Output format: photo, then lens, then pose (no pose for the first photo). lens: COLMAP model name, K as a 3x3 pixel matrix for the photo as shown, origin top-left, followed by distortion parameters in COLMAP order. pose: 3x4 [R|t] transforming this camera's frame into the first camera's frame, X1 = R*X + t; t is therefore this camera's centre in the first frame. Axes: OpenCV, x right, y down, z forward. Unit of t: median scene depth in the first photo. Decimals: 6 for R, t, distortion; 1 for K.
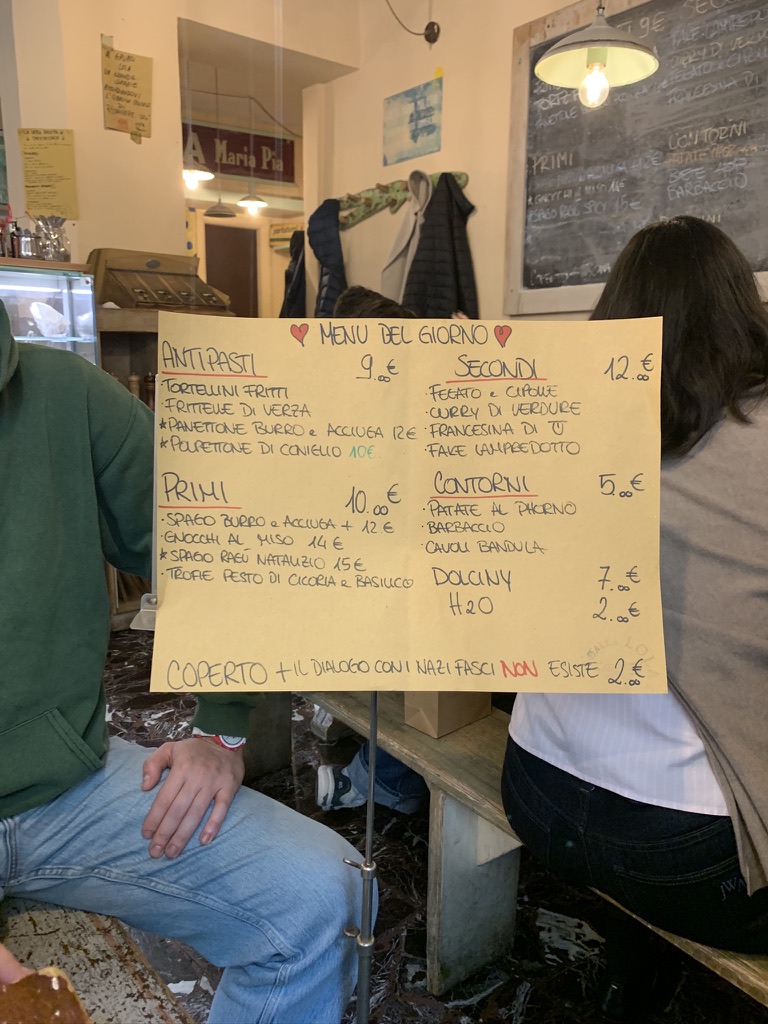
lens RADIAL K [[800.7, 0, 398.4], [0, 800.7, 506.4], [0, 0, 1]] dist [-0.003521, 0.009172]
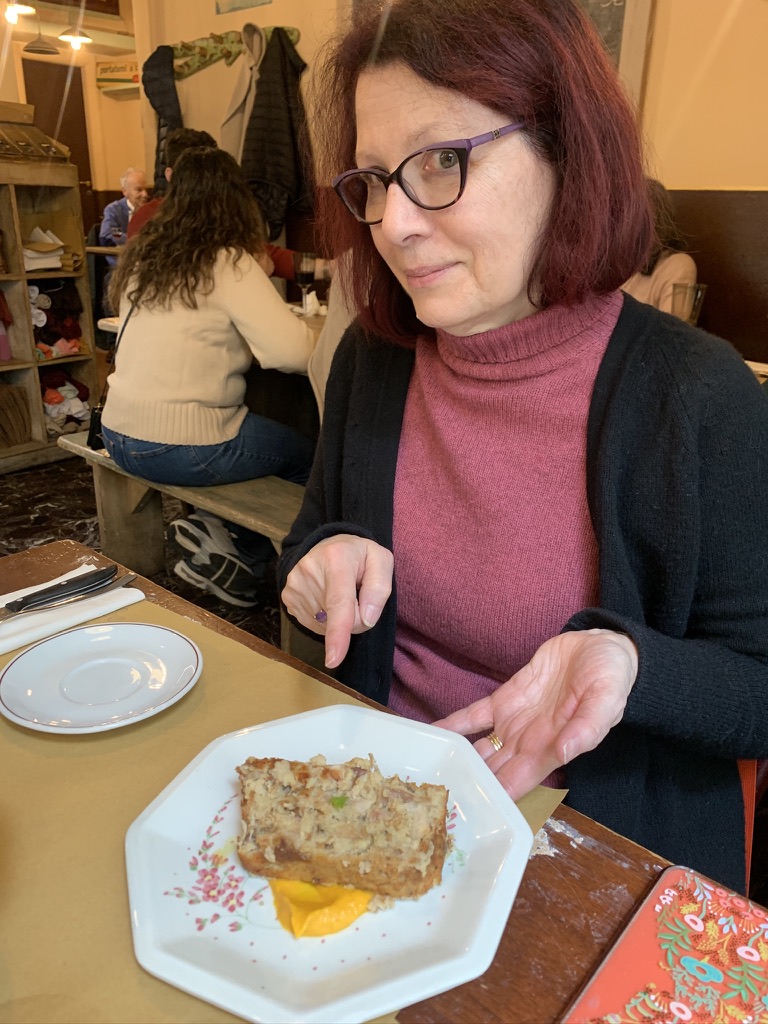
lens RADIAL K [[800.7, 0, 398.4], [0, 800.7, 506.4], [0, 0, 1]] dist [-0.003521, 0.009172]
pose [[0.983808, -0.047932, 0.172697, 0.003326], [0.018580, 0.985659, 0.167723, 0.023314], [-0.178260, -0.161799, 0.970590, -0.131947]]
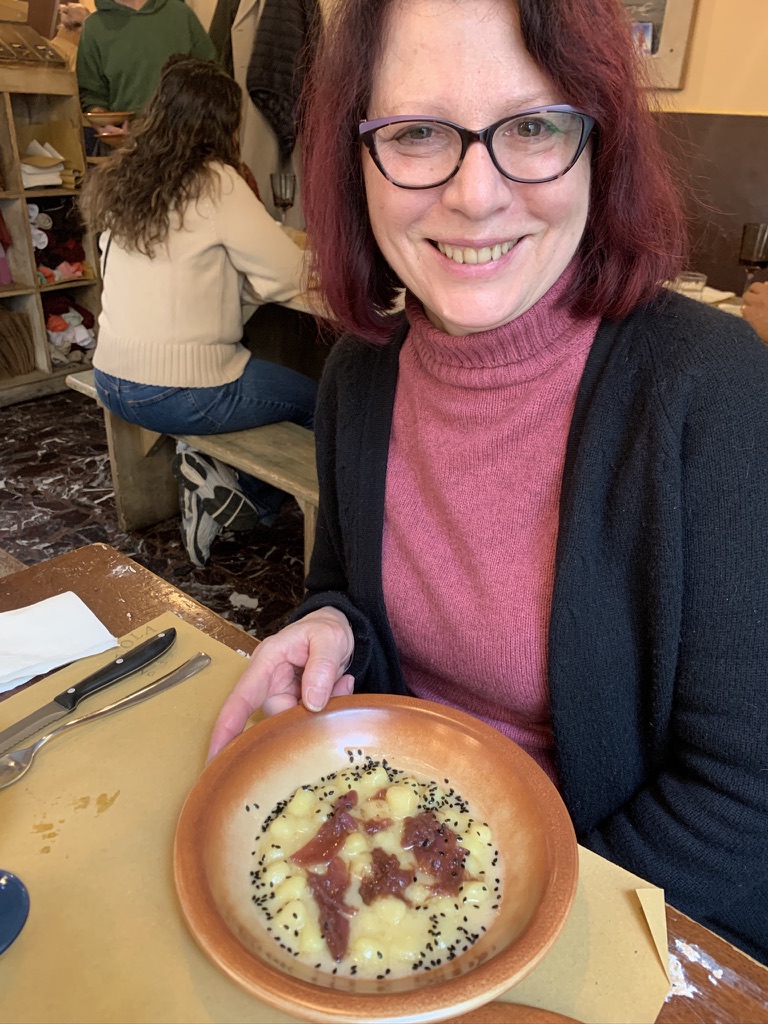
lens RADIAL K [[800.7, 0, 398.4], [0, 800.7, 506.4], [0, 0, 1]] dist [-0.003521, 0.009172]
pose [[0.984780, -0.048053, 0.167032, -0.010476], [0.001641, 0.963549, 0.267528, 0.001526], [-0.173799, -0.263182, 0.948962, -0.097810]]
